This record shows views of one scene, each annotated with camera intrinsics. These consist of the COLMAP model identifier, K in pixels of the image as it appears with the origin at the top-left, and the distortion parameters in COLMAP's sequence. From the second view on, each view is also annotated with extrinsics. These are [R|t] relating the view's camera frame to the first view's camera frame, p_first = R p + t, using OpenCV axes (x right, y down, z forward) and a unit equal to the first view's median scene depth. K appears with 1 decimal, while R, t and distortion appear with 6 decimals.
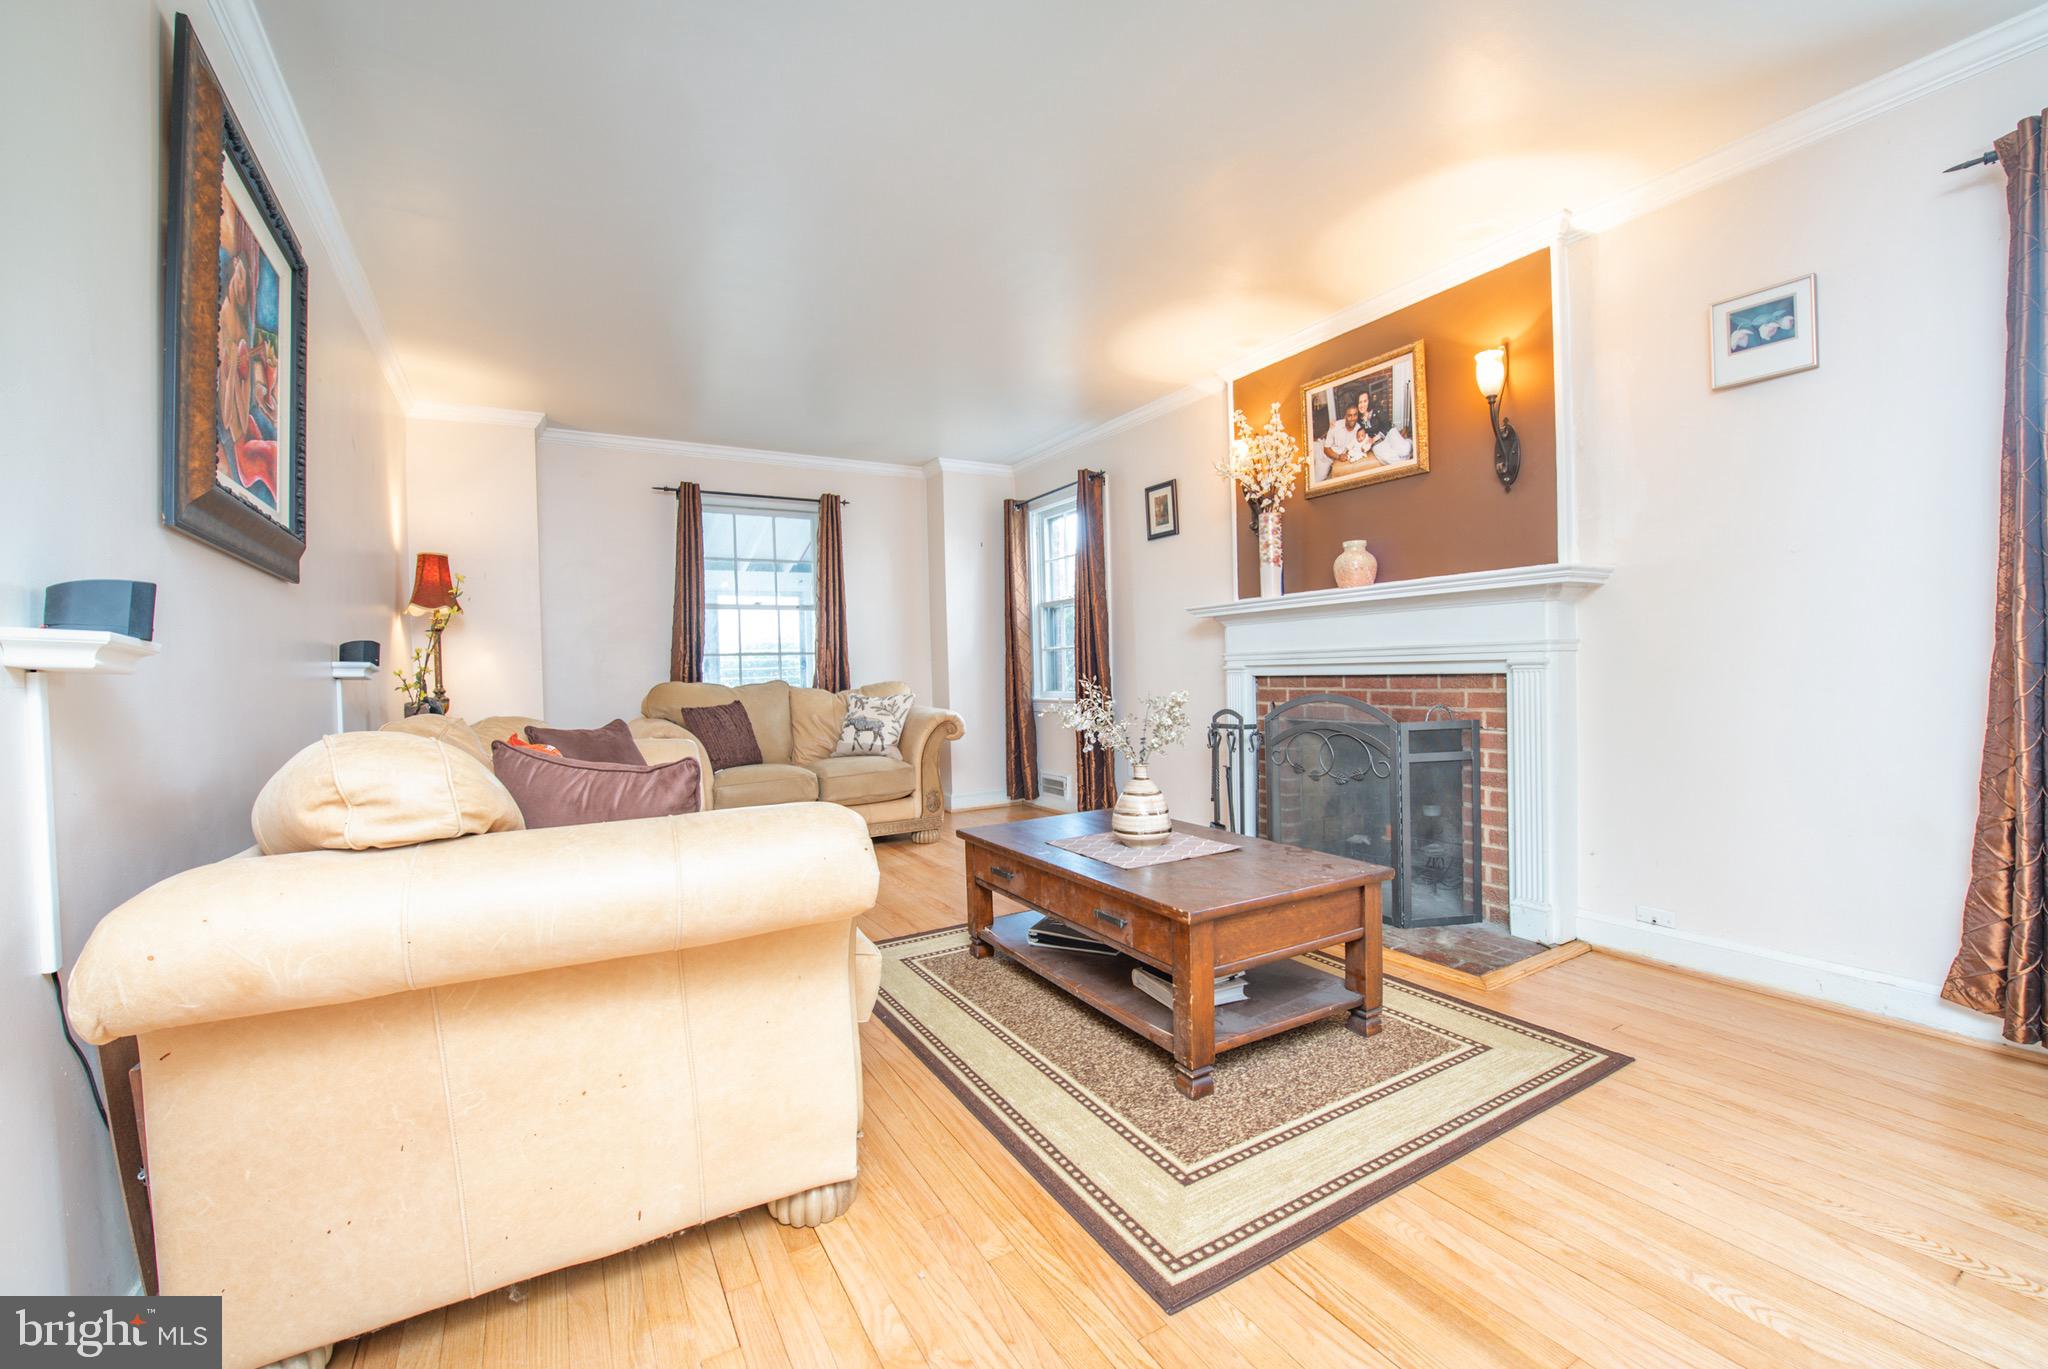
lens RADIAL K [[825.4, 0, 1016.8], [0, 825.4, 693.3], [0, 0, 1]] dist [-0.007641, -0.000938]
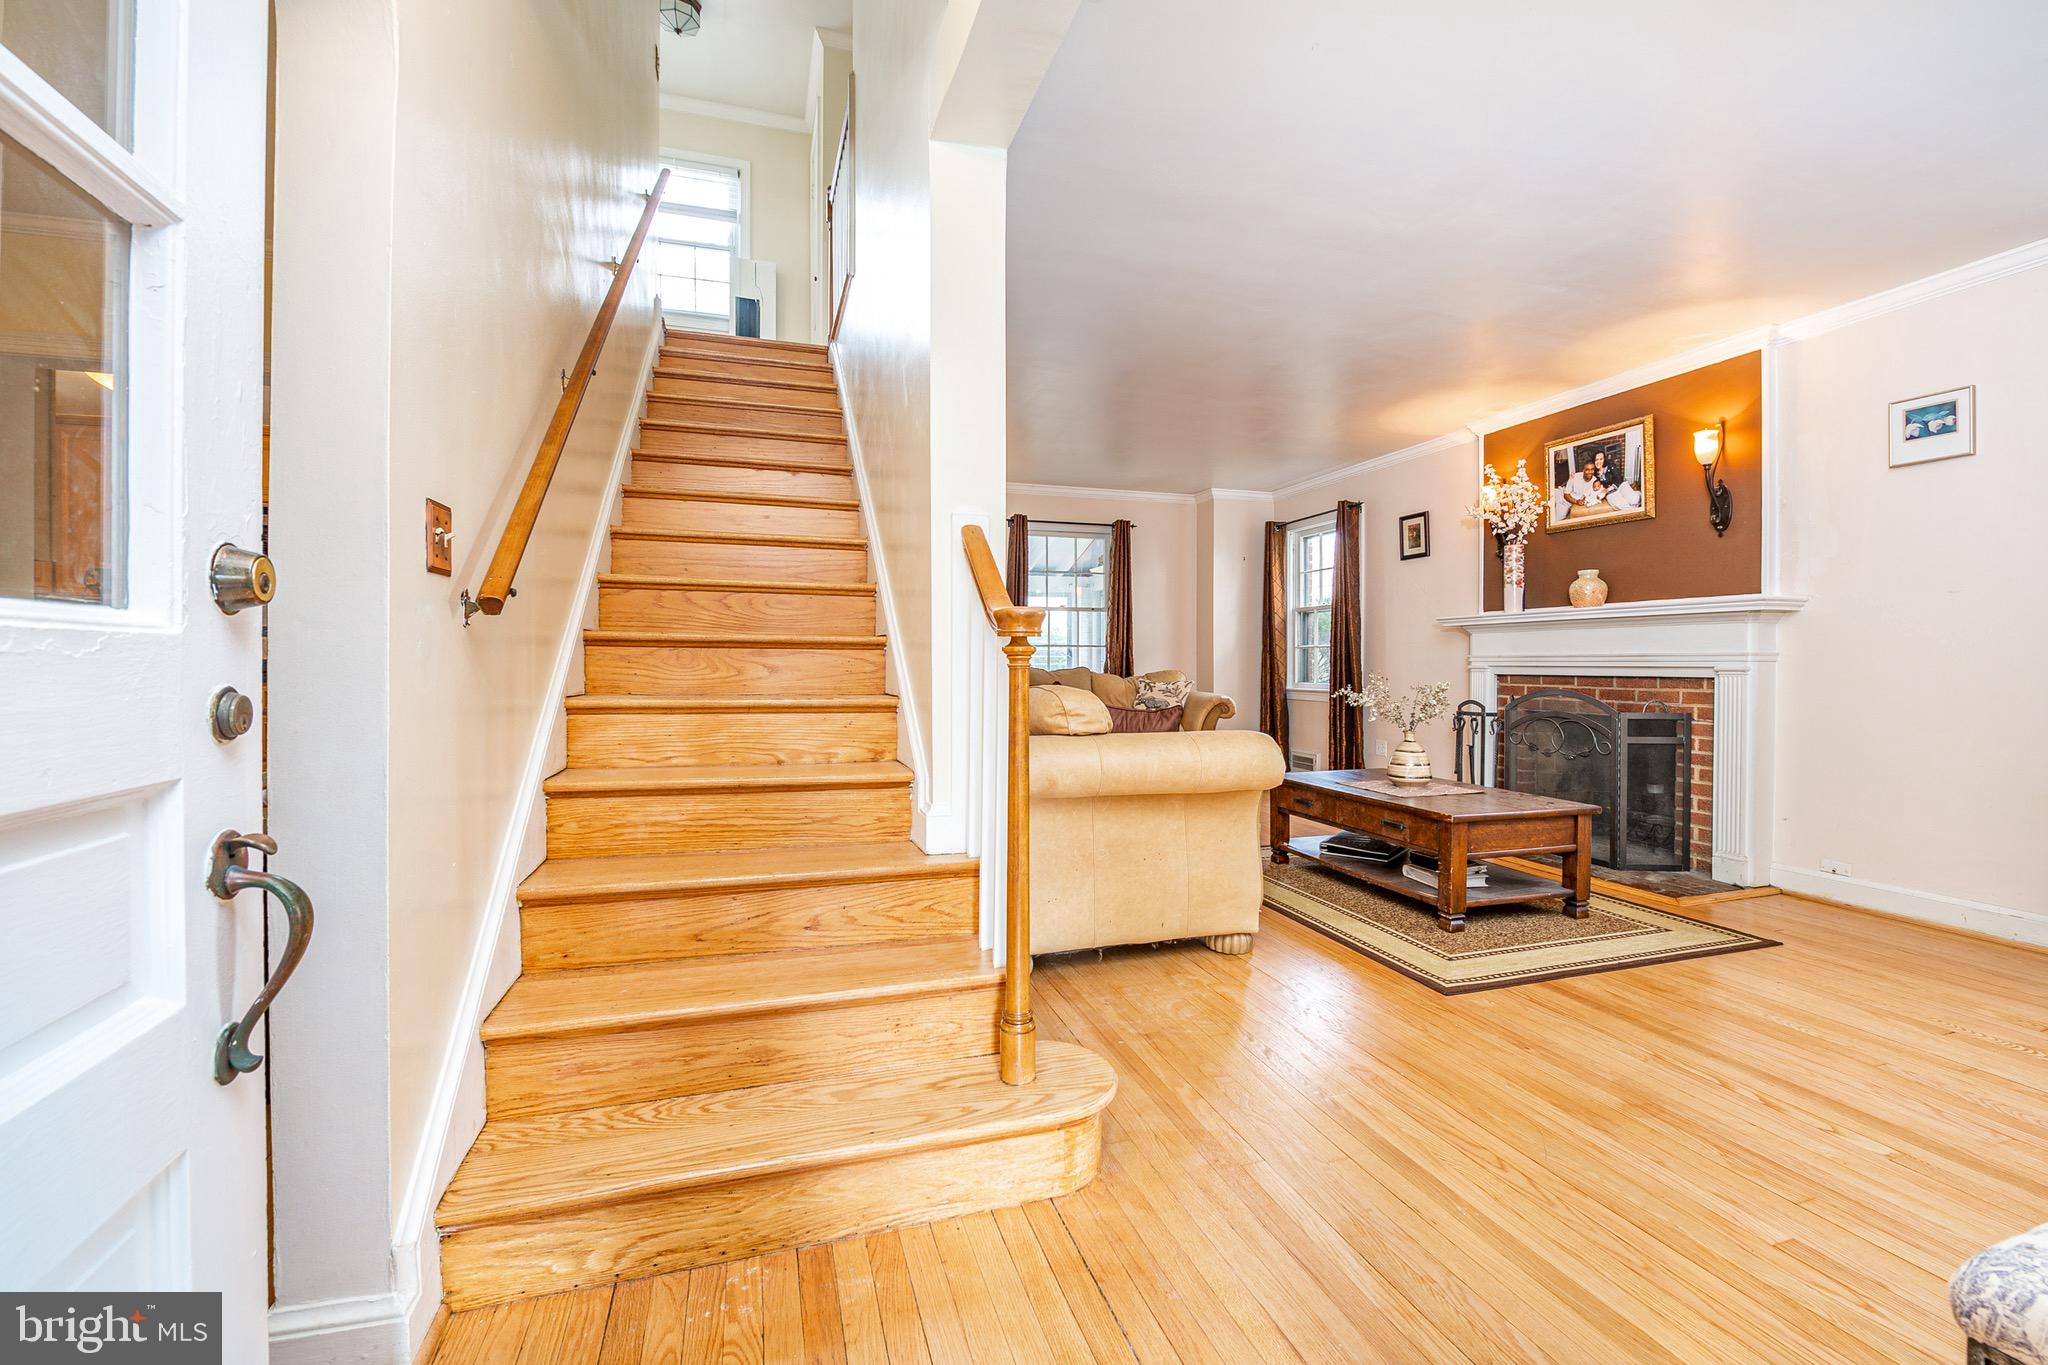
lens RADIAL K [[825.4, 0, 1003.6], [0, 825.4, 676.0], [0, 0, 1]] dist [-0.007641, -0.000938]
pose [[0.968104, 0.031615, -0.248545, -0.160075], [-0.033963, 0.999410, -0.005163, 0.017256], [0.248235, 0.013439, 0.968606, -0.505522]]
